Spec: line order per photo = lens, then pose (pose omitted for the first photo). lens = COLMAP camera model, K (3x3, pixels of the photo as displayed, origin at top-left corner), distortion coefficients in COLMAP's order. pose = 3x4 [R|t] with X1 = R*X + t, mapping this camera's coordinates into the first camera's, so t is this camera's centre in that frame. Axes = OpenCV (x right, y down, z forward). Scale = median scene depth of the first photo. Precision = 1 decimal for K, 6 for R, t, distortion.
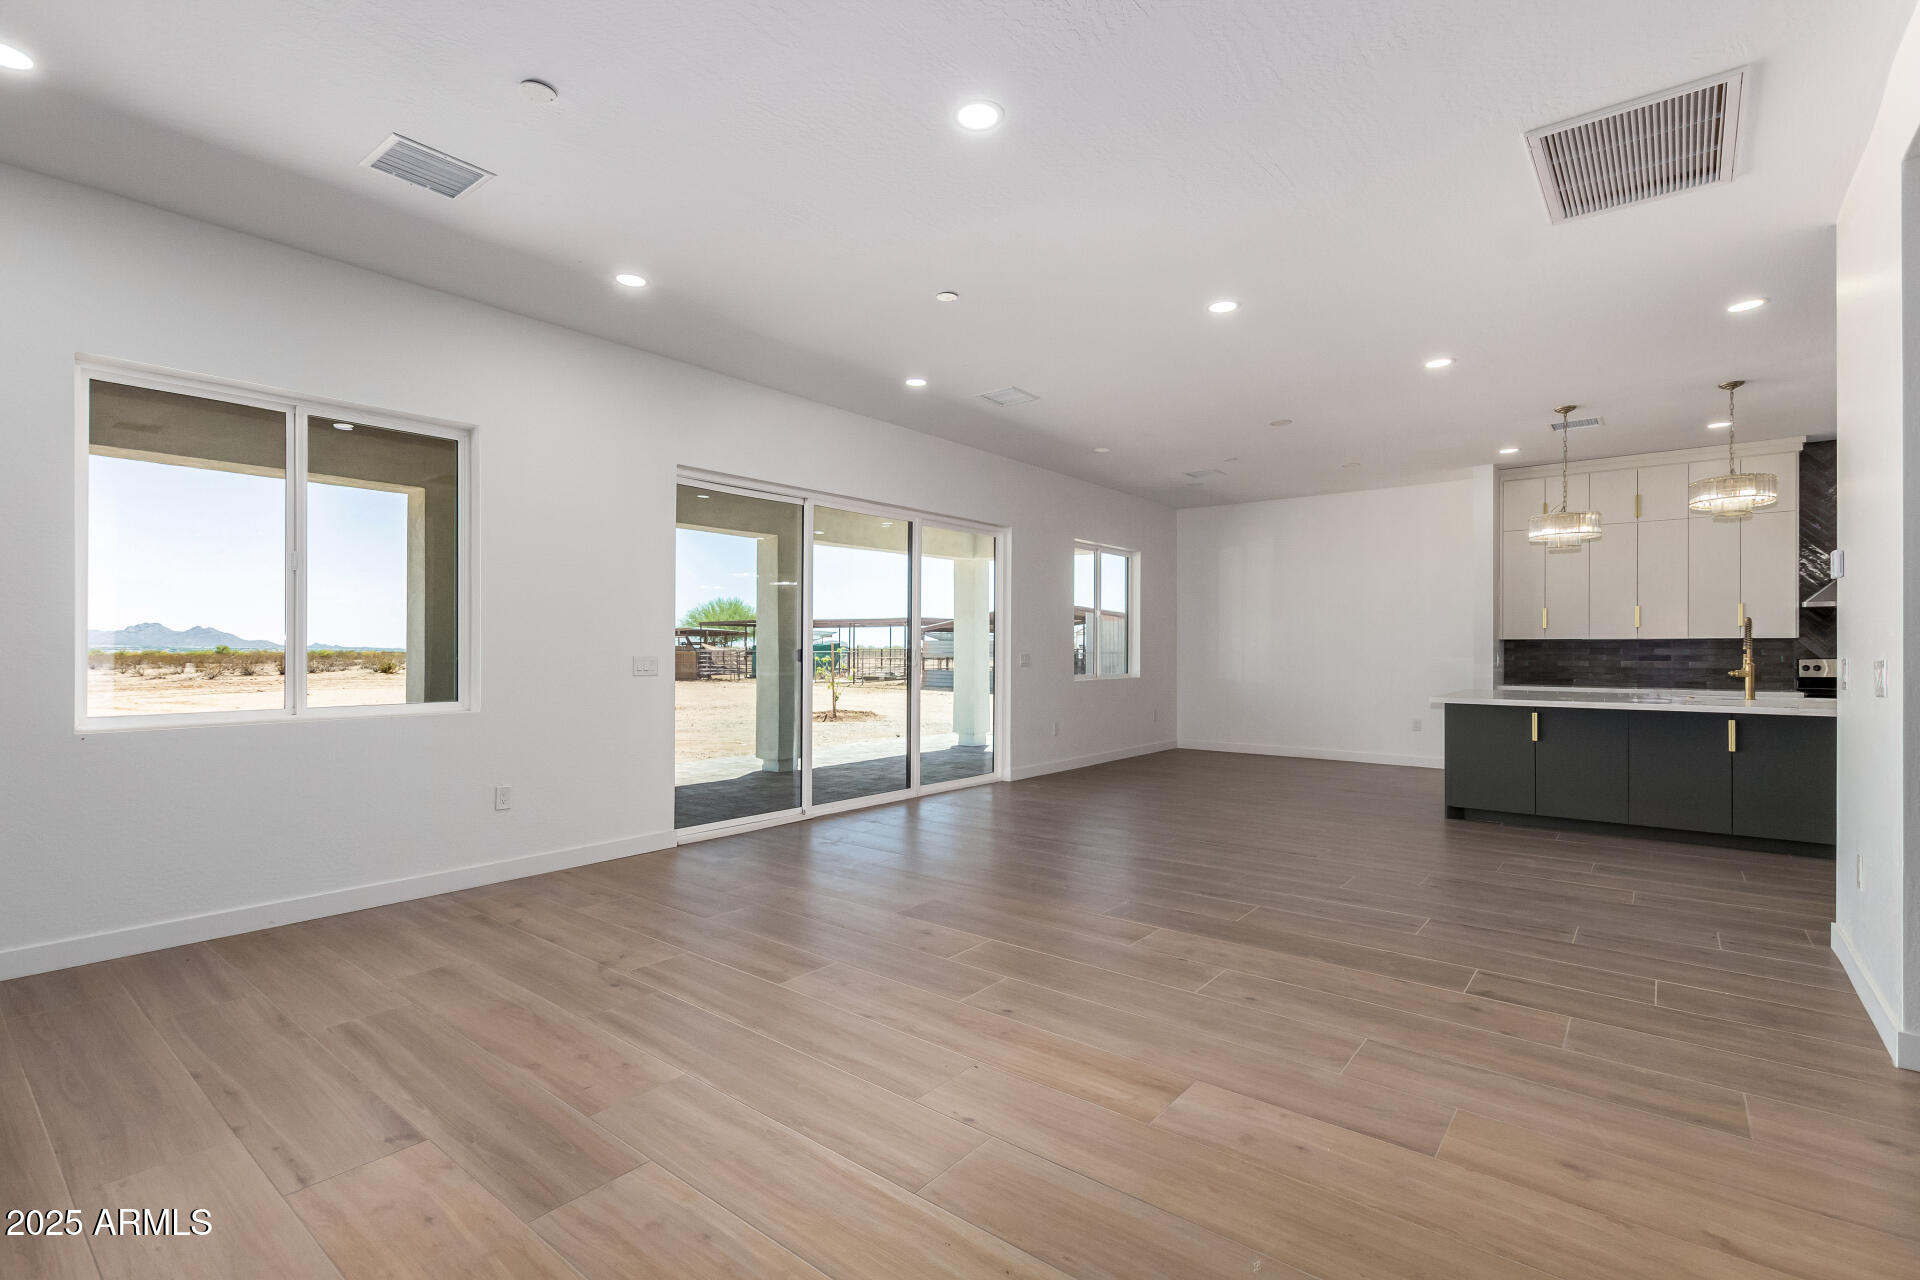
lens RADIAL K [[881.8, 0, 951.5], [0, 881.8, 645.8], [0, 0, 1]] dist [0.009975, -0.005224]
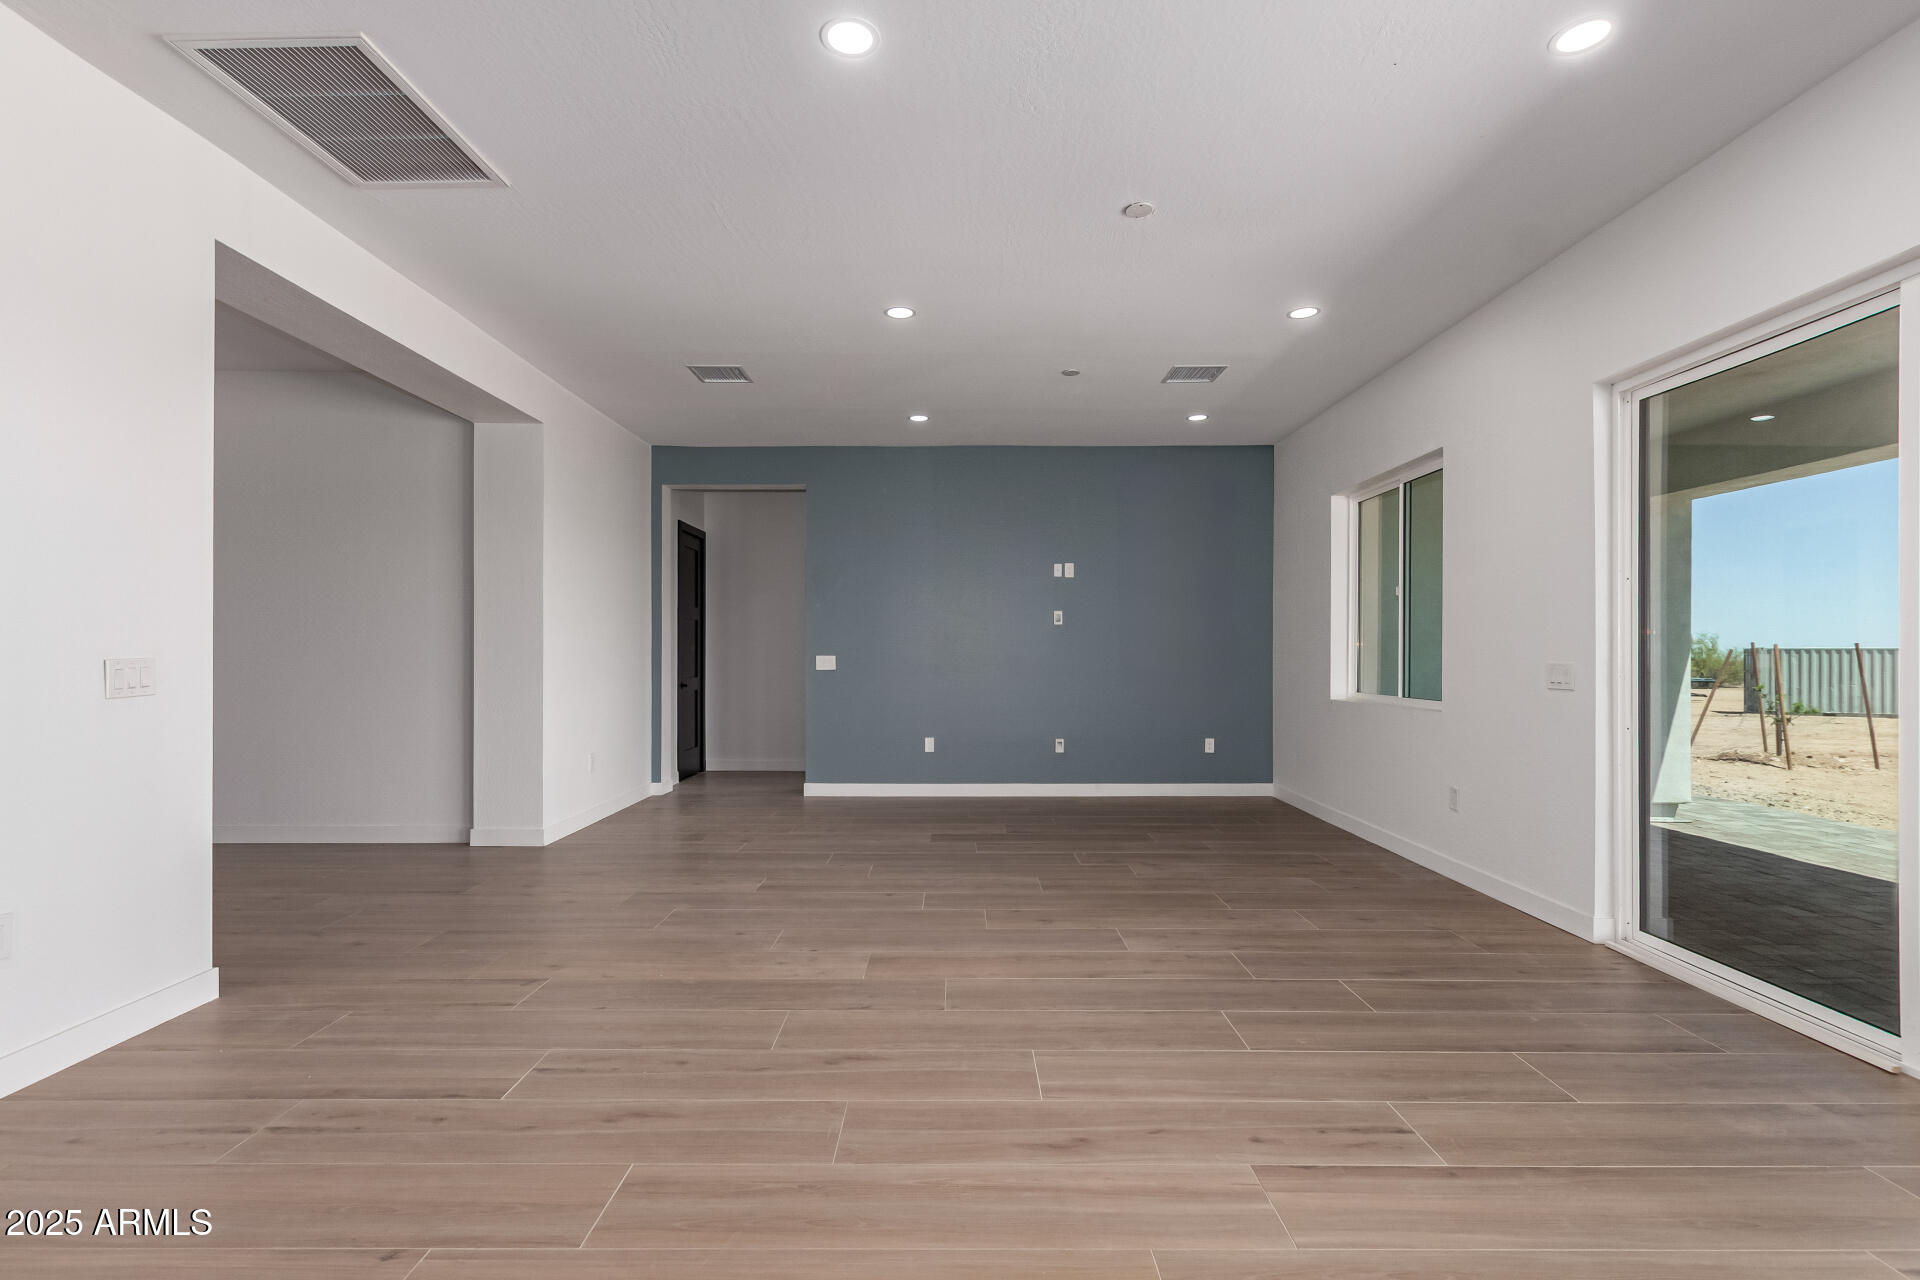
lens RADIAL K [[881.8, 0, 967.7], [0, 881.8, 650.1], [0, 0, 1]] dist [0.009975, -0.005224]
pose [[-0.770729, -0.006296, -0.637132, 0.642591], [-0.001036, 0.999962, -0.008629, 0.007973], [0.637163, -0.005990, -0.770706, 1.570695]]
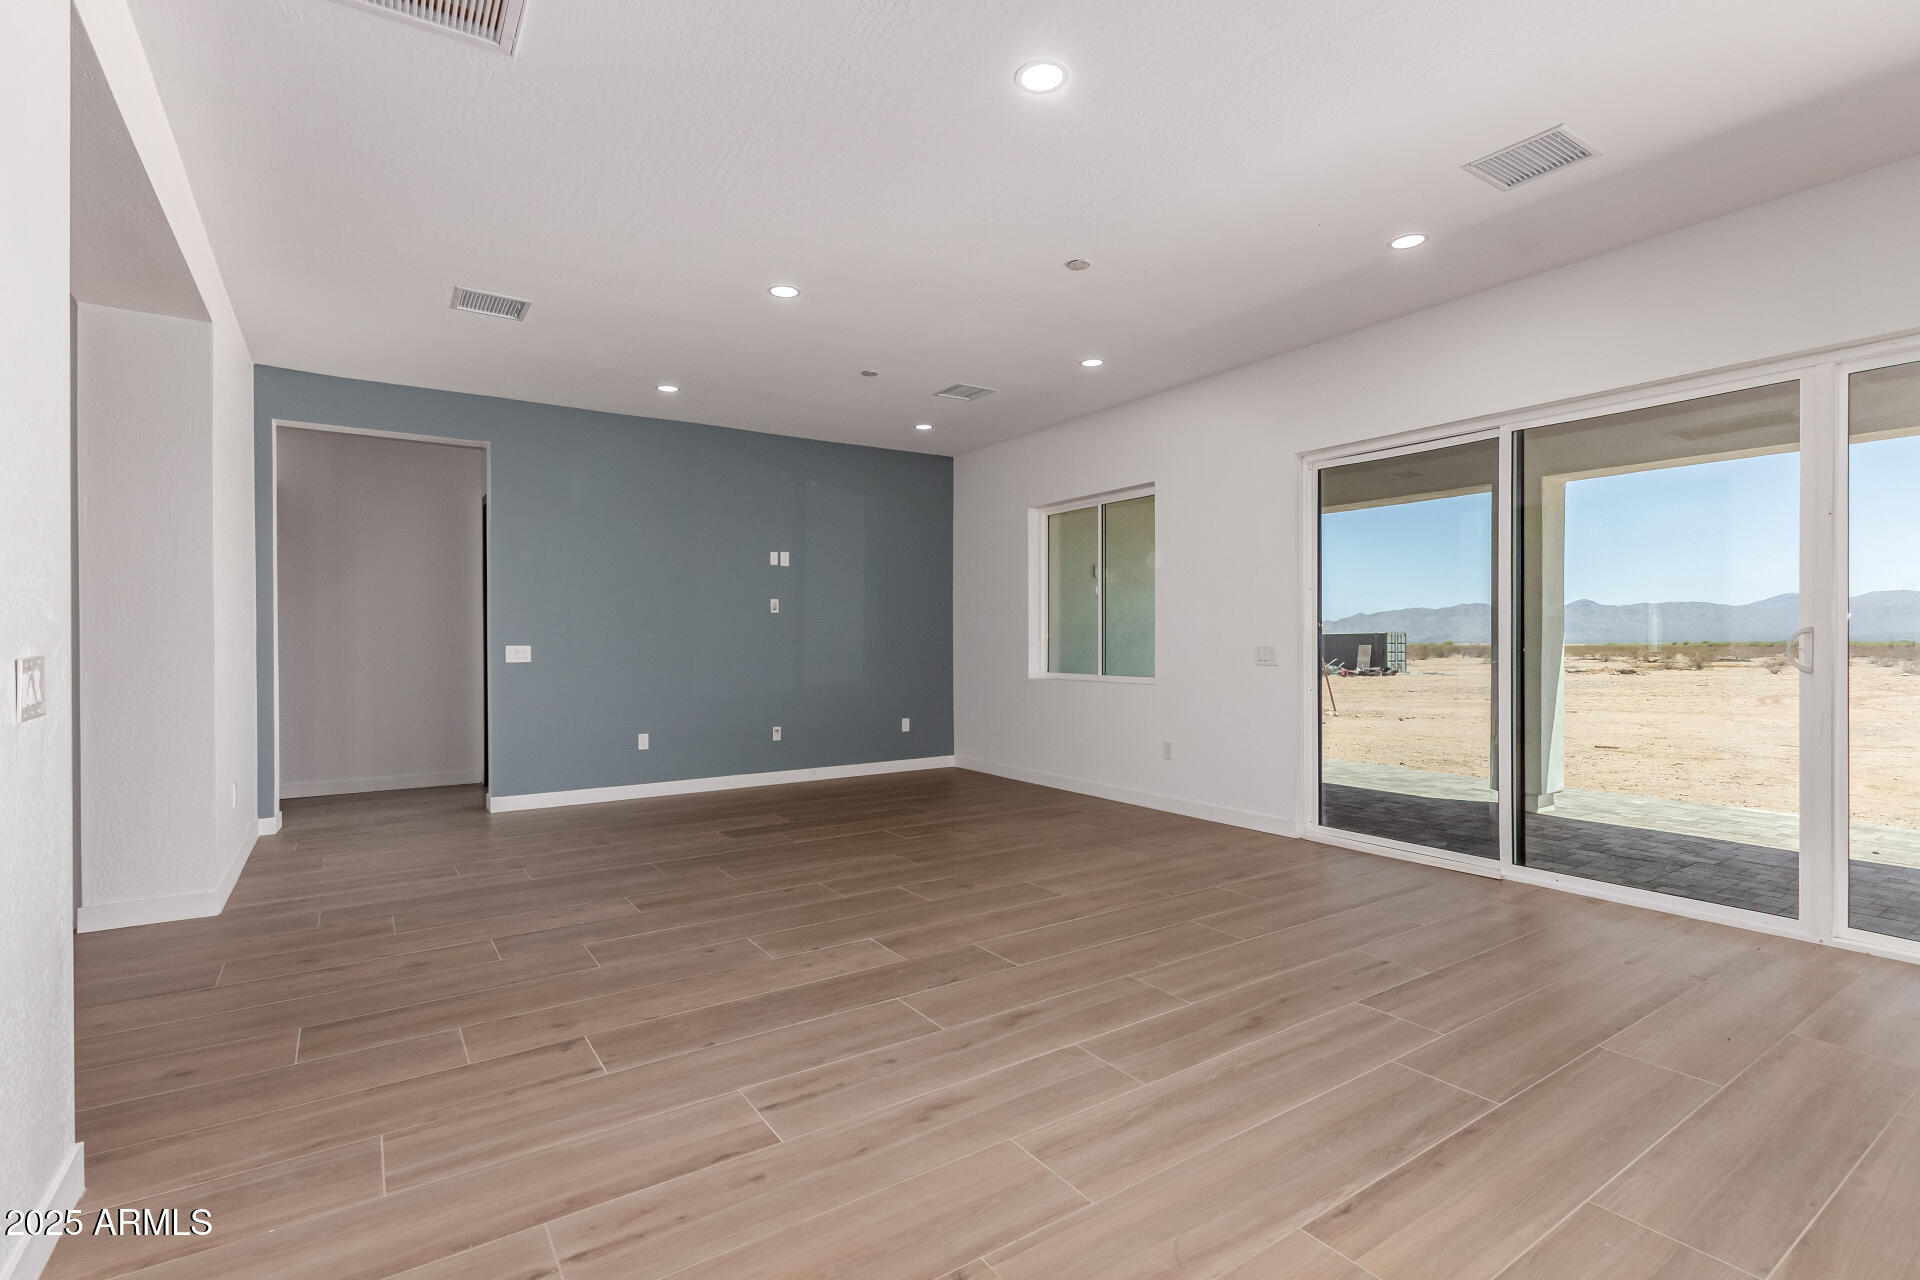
lens RADIAL K [[881.8, 0, 964.0], [0, 881.8, 641.5], [0, 0, 1]] dist [0.009975, -0.005224]
pose [[-0.285109, -0.000967, -0.958495, 0.966193], [0.006570, 0.999974, -0.002963, 0.006435], [0.958473, -0.007142, -0.285095, 1.188048]]
